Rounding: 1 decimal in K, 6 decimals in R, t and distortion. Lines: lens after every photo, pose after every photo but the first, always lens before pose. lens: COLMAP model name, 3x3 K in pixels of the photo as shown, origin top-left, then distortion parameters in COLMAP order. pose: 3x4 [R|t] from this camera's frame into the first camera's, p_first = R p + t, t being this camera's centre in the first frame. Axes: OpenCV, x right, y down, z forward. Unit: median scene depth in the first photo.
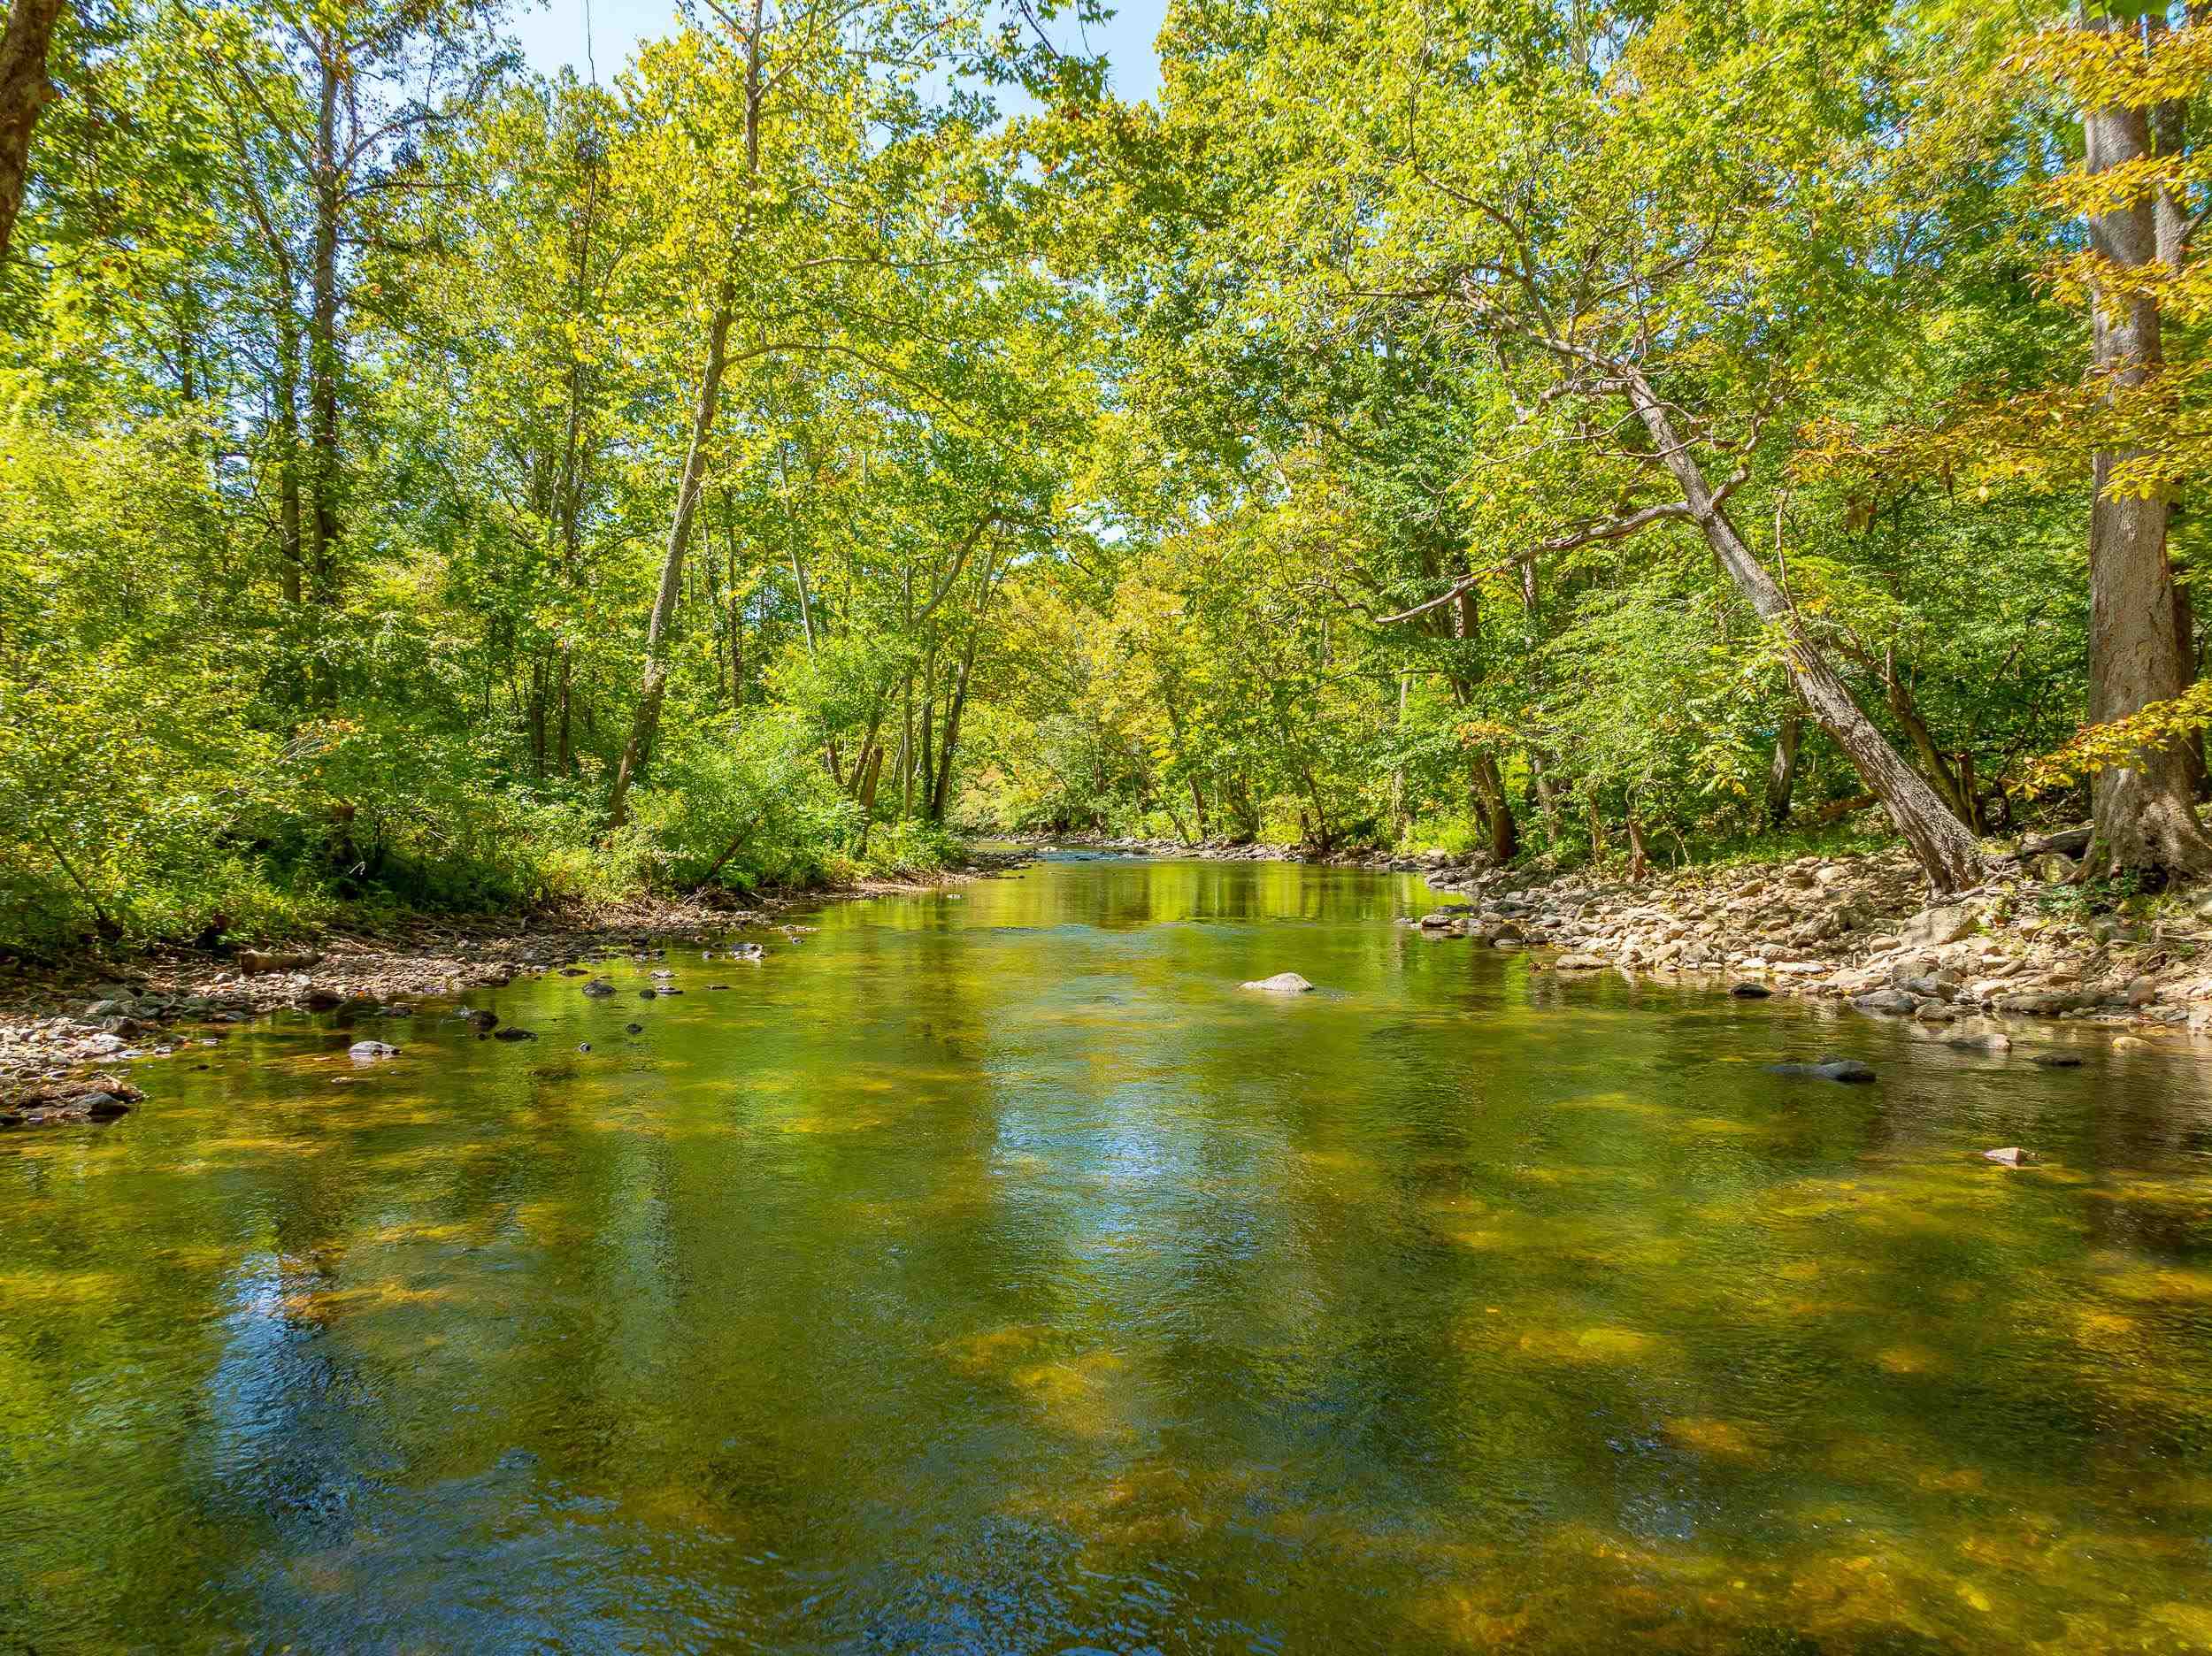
lens RADIAL K [[1546.1, 0, 1120.8], [0, 1546.1, 822.9], [0, 0, 1]] dist [-0.035828, 0.025111]
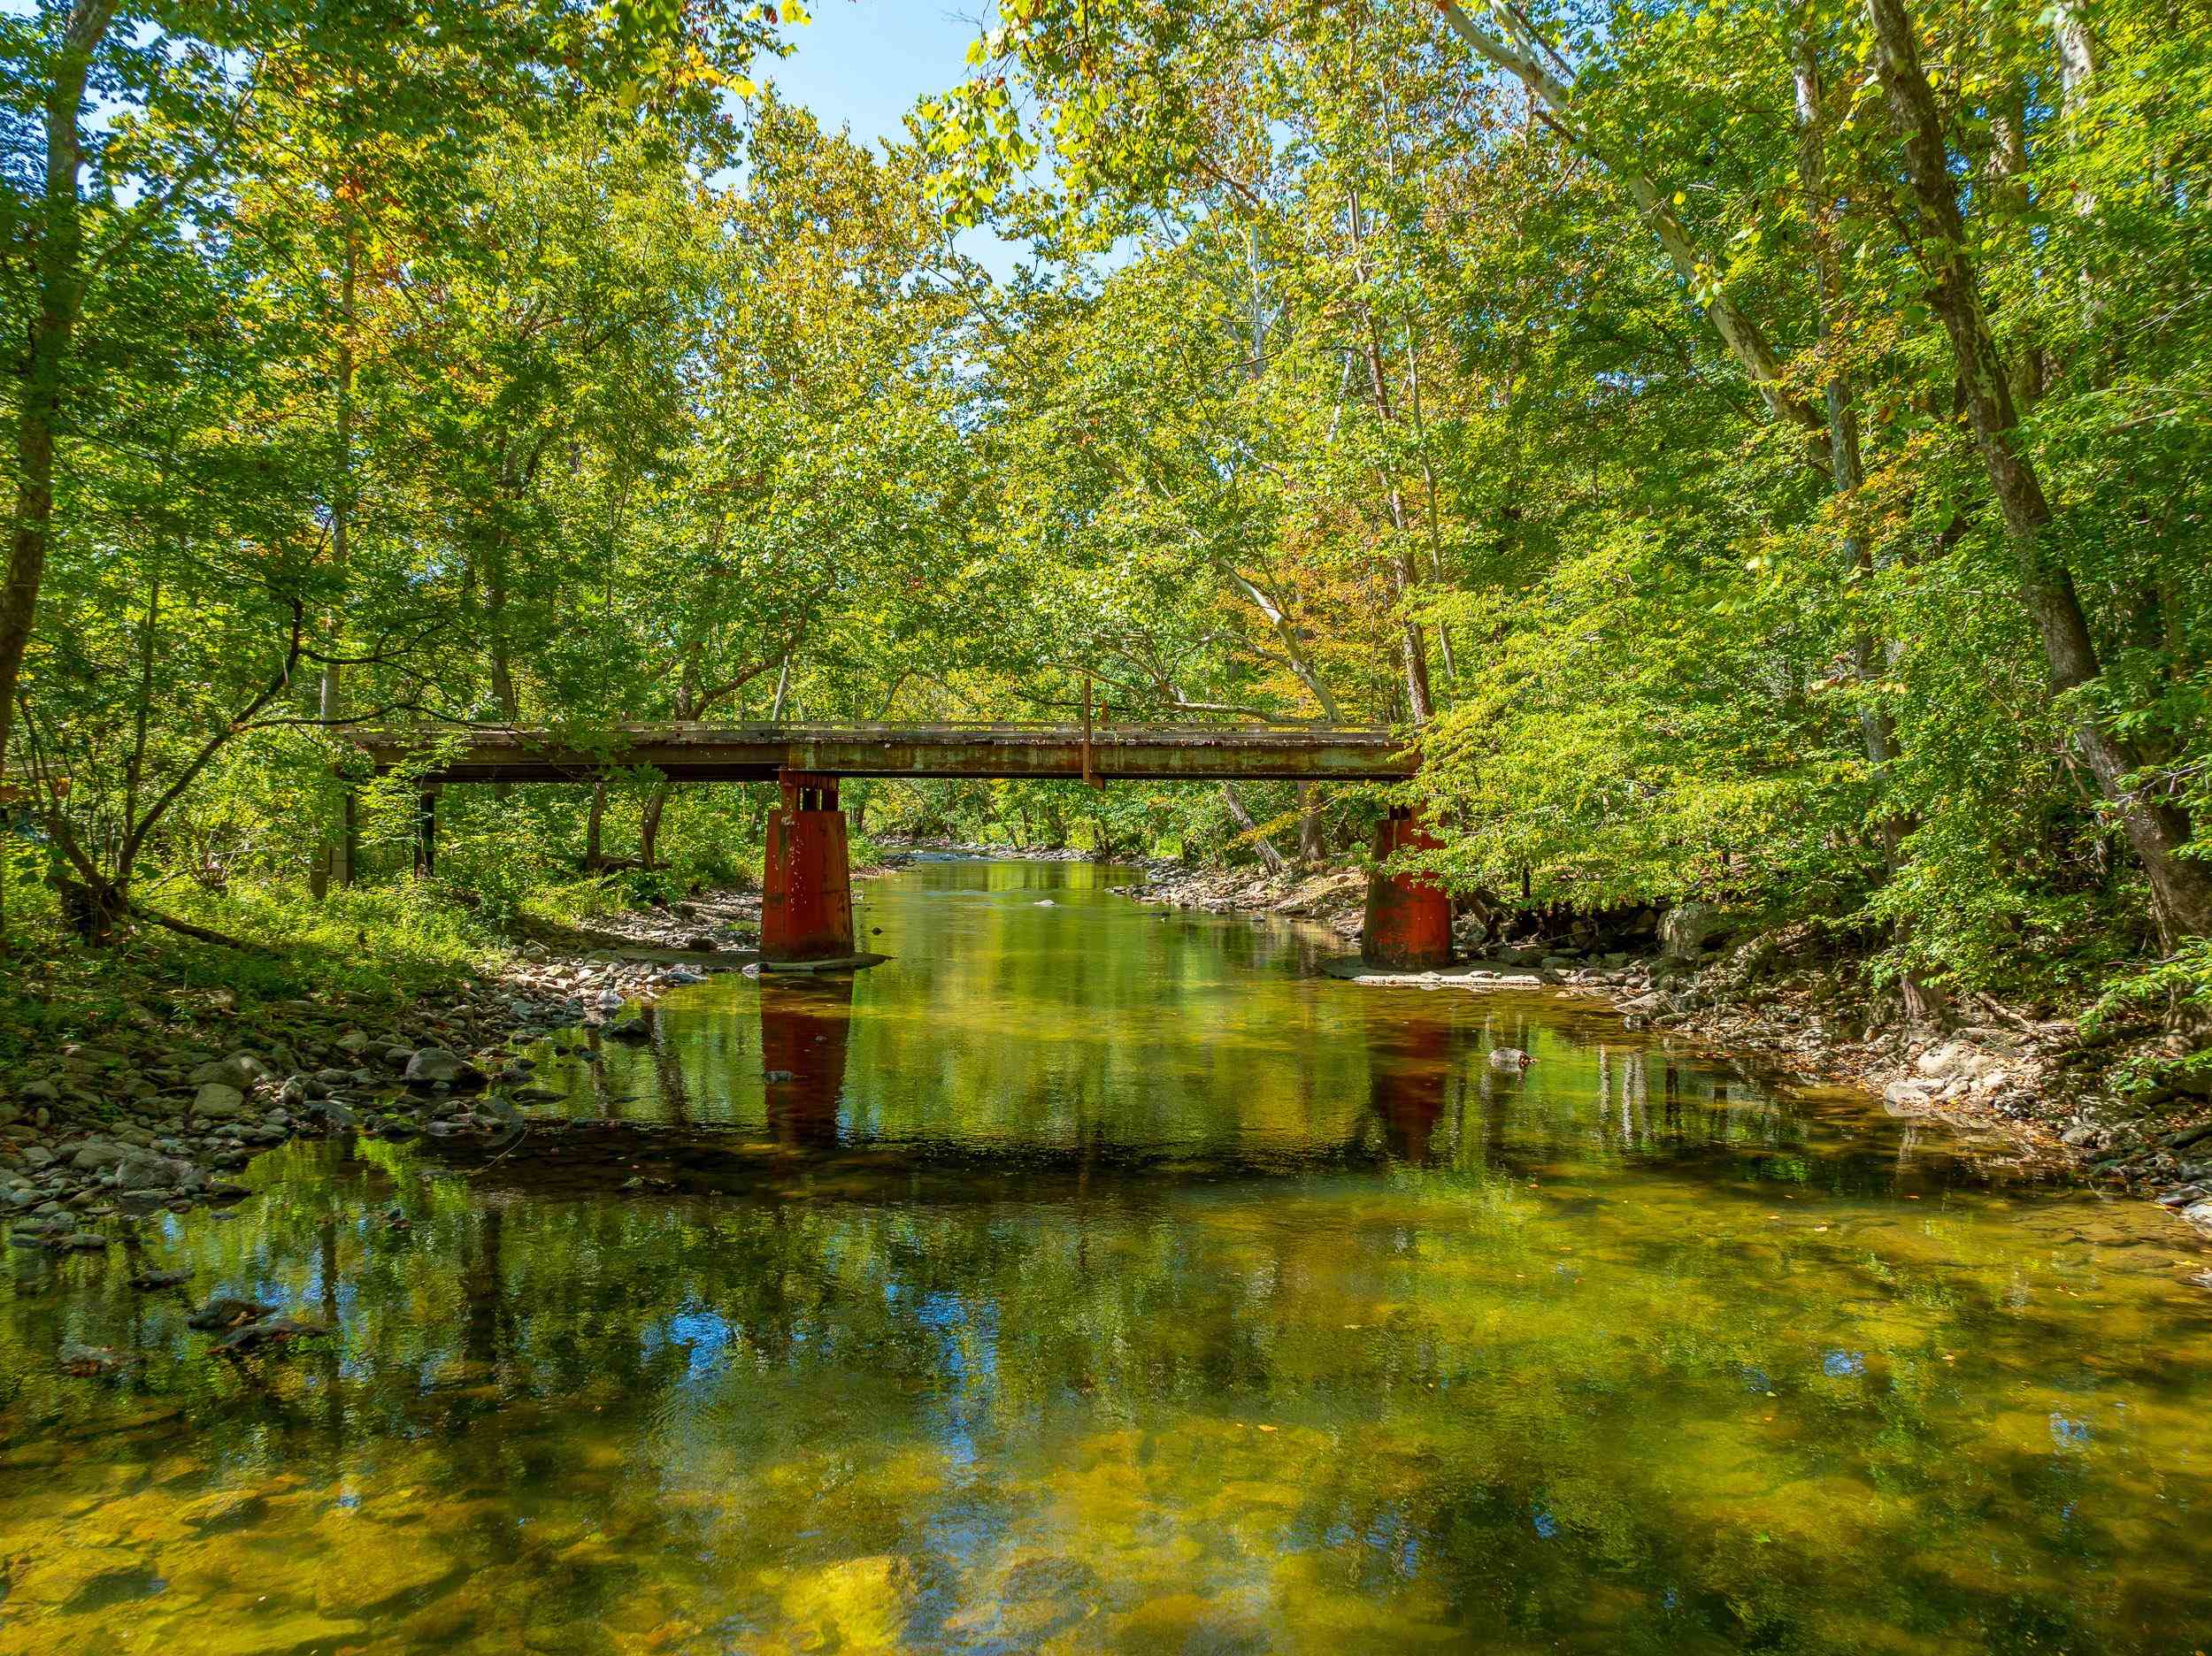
lens RADIAL K [[1546.1, 0, 1106.4], [0, 1546.1, 831.4], [0, 0, 1]] dist [-0.035828, 0.025111]
pose [[0.994813, 0.006707, 0.101501, -0.021353], [-0.007490, 0.999945, 0.007343, -0.014810], [-0.101446, -0.008066, 0.994808, -0.470979]]
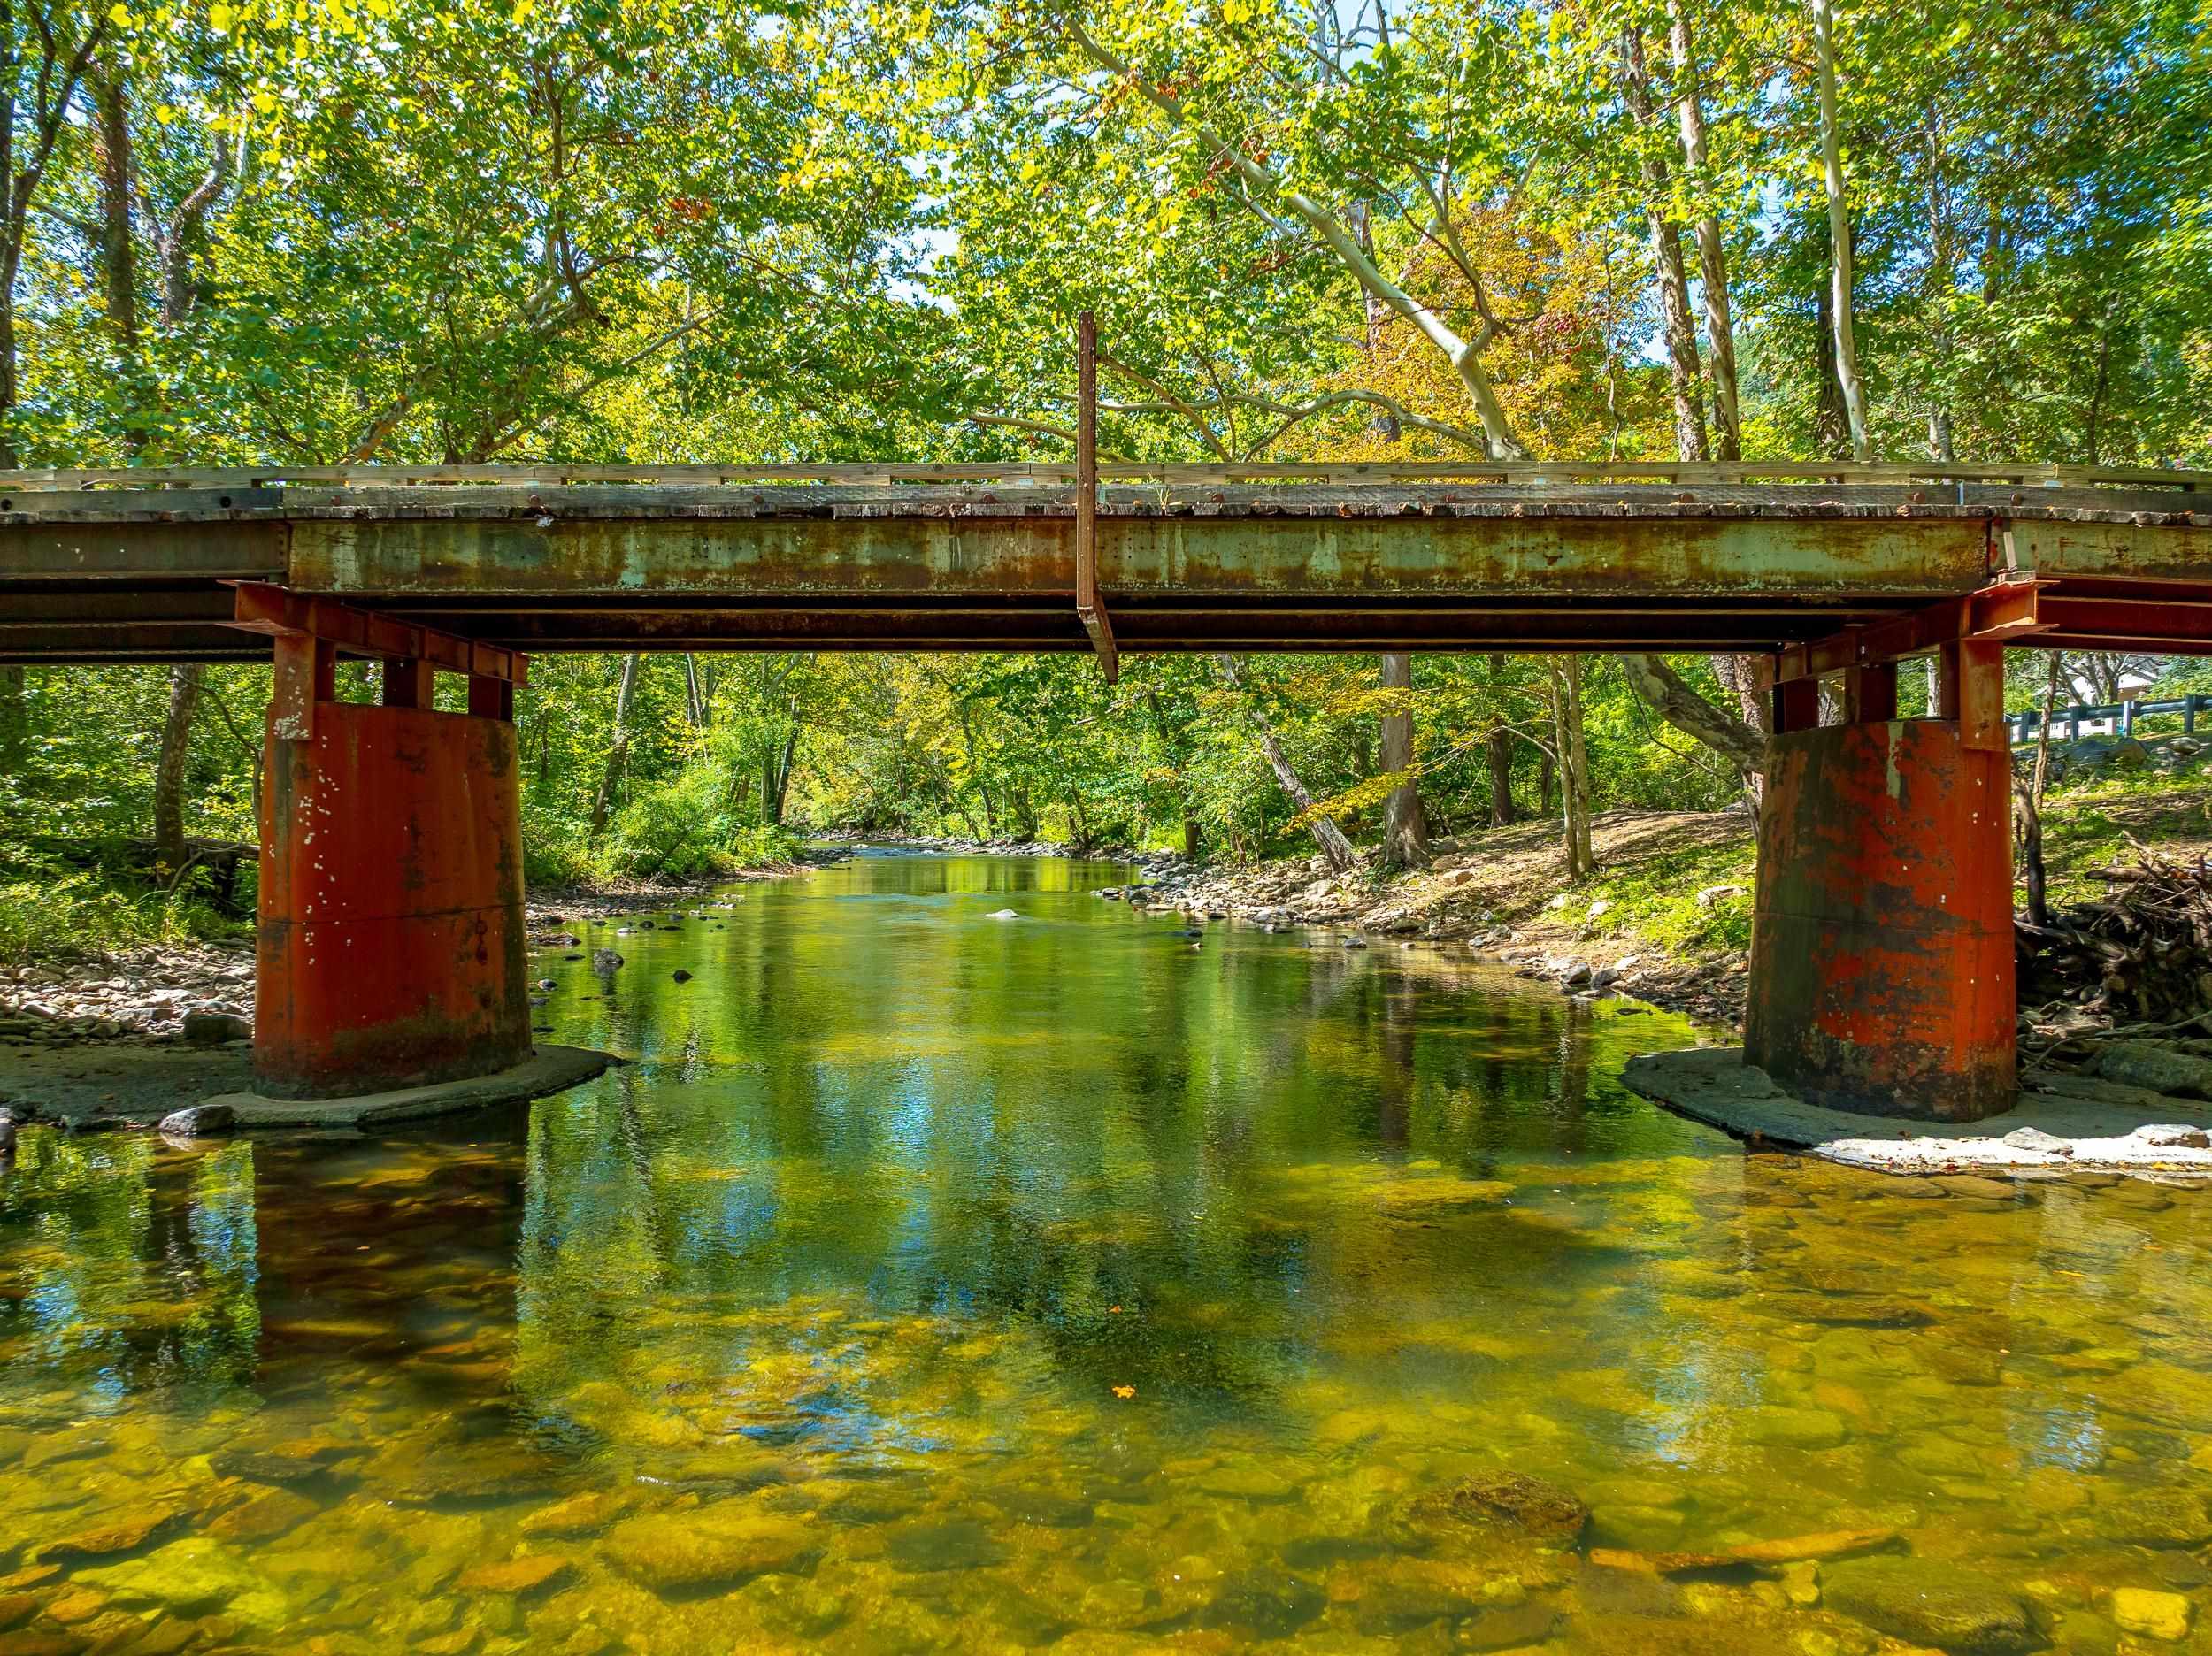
lens RADIAL K [[1546.1, 0, 1154.7], [0, 1546.1, 828.8], [0, 0, 1]] dist [-0.035828, 0.025111]
pose [[0.988572, 0.004974, 0.150668, -0.002752], [-0.005994, 0.999962, 0.006316, -0.005942], [-0.150631, -0.007147, 0.988564, -0.236876]]
